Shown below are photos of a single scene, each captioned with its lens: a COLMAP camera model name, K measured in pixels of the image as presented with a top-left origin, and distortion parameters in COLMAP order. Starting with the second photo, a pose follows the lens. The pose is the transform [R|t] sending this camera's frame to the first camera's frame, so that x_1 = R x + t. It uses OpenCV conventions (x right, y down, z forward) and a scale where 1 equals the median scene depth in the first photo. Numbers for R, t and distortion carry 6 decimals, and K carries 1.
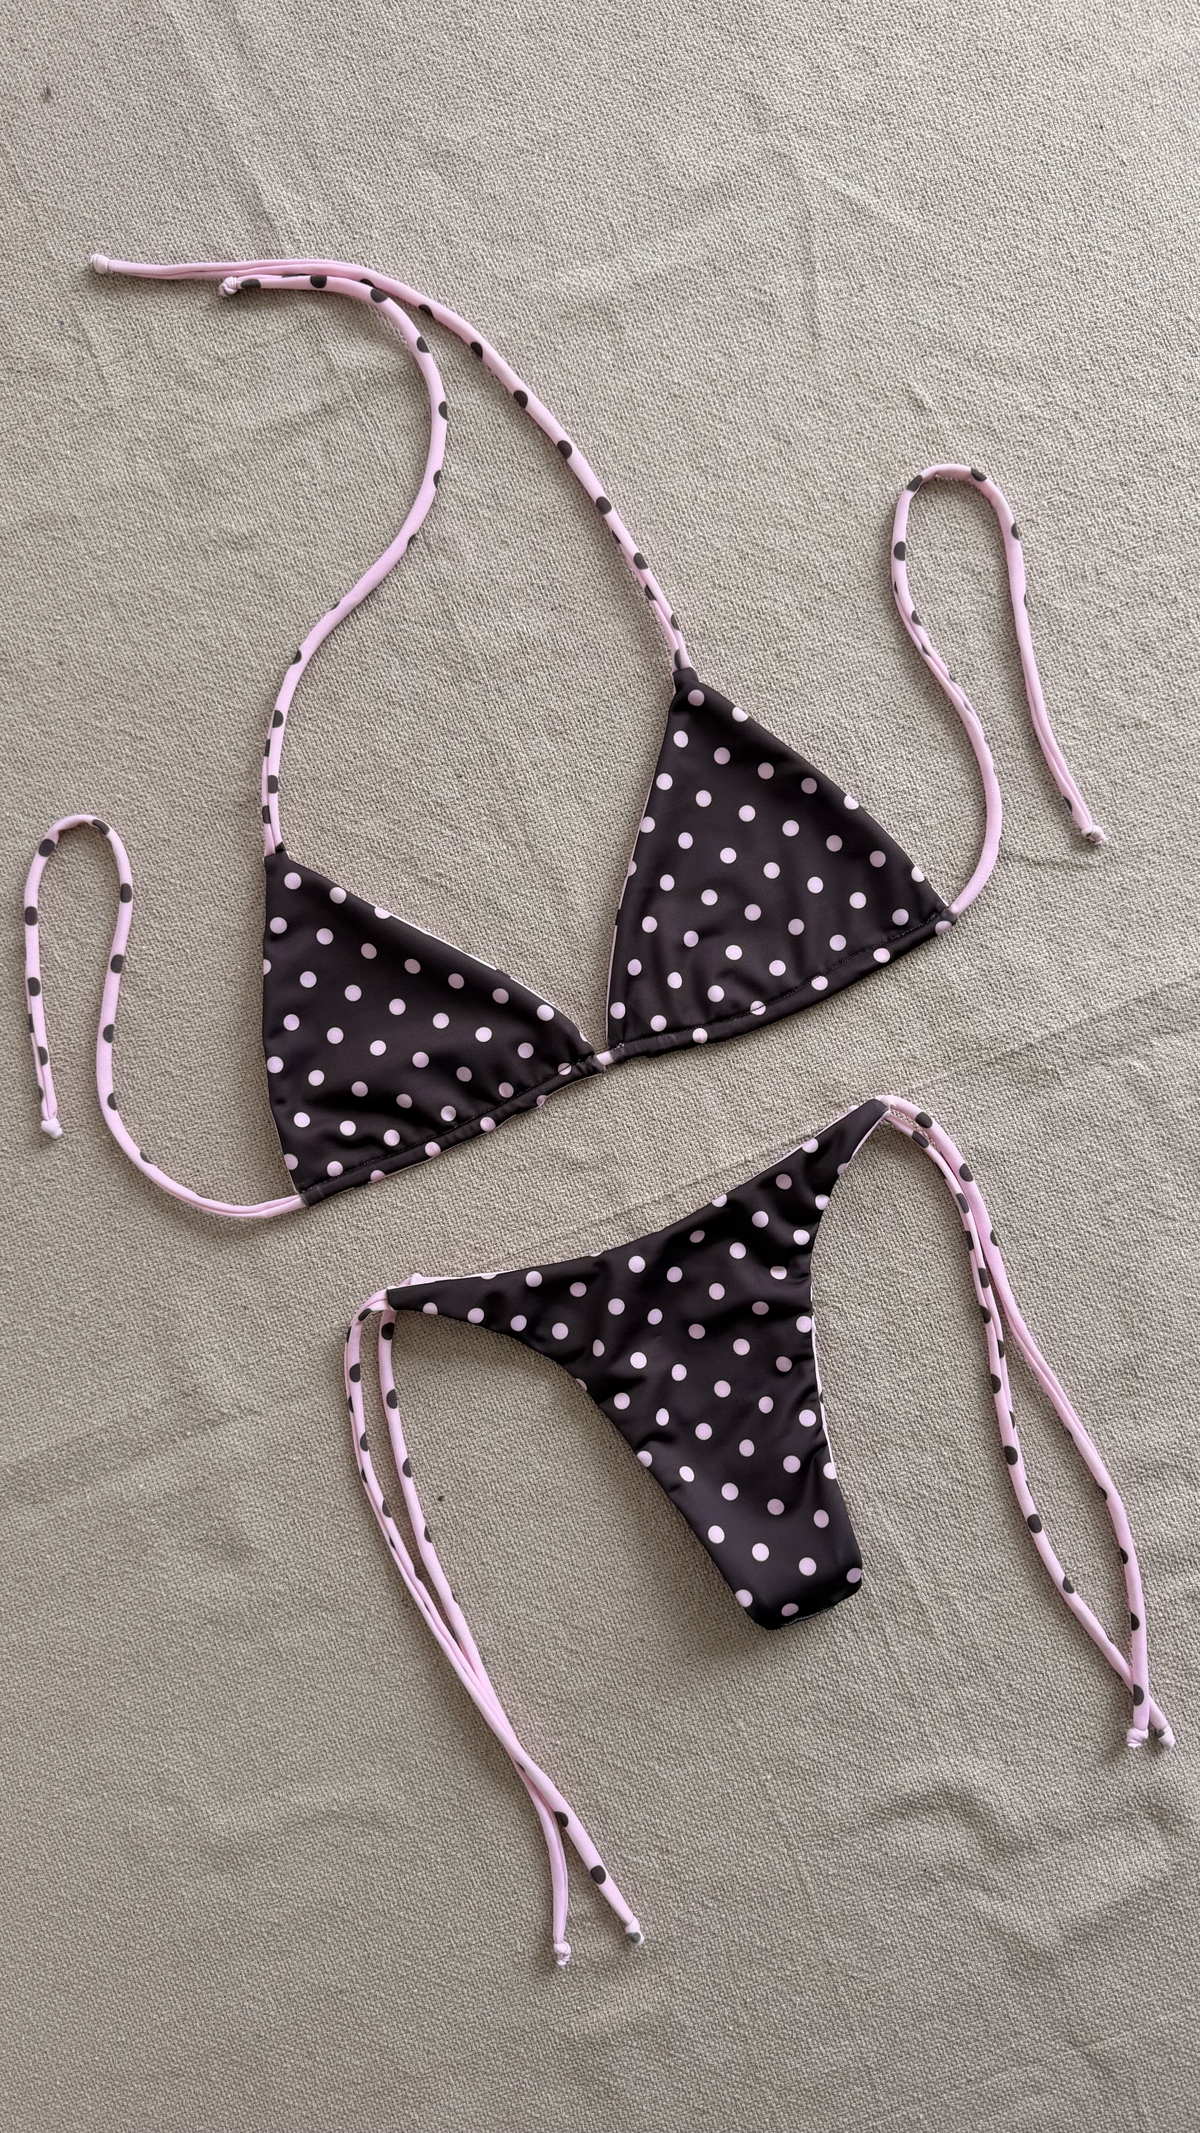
lens RADIAL K [[1535.4, 0, 609.0], [0, 1535.4, 1139.6], [0, 0, 1]] dist [-0.002837, -0.027516]
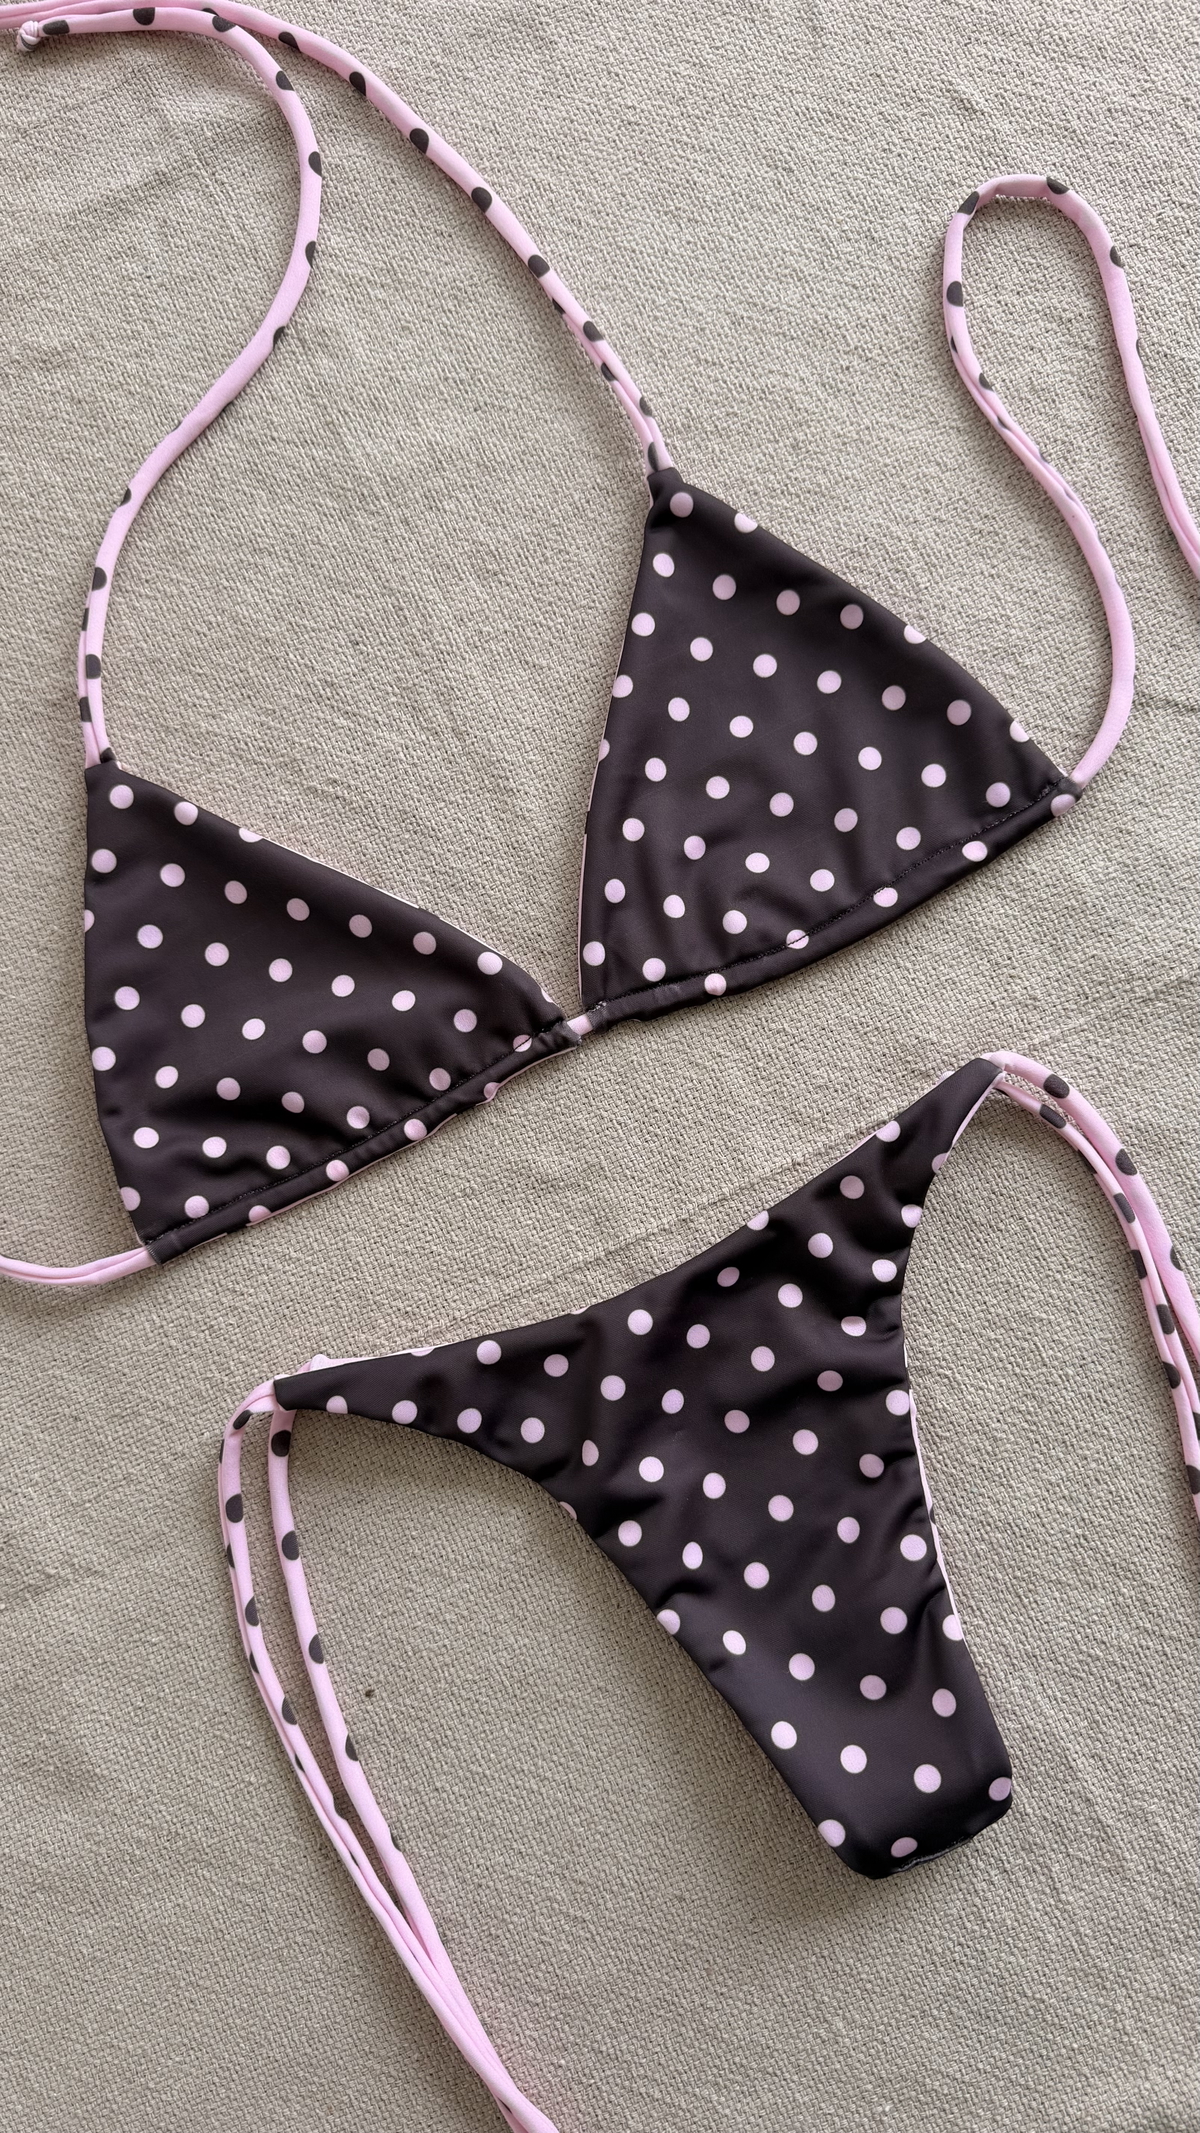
lens RADIAL K [[1535.4, 0, 585.2], [0, 1535.4, 1074.2], [0, 0, 1]] dist [-0.002837, -0.027516]
pose [[0.998101, -0.053630, -0.030294, 0.019527], [0.050299, 0.993544, -0.101690, 0.039157], [0.035552, 0.099973, 0.994355, 0.318566]]
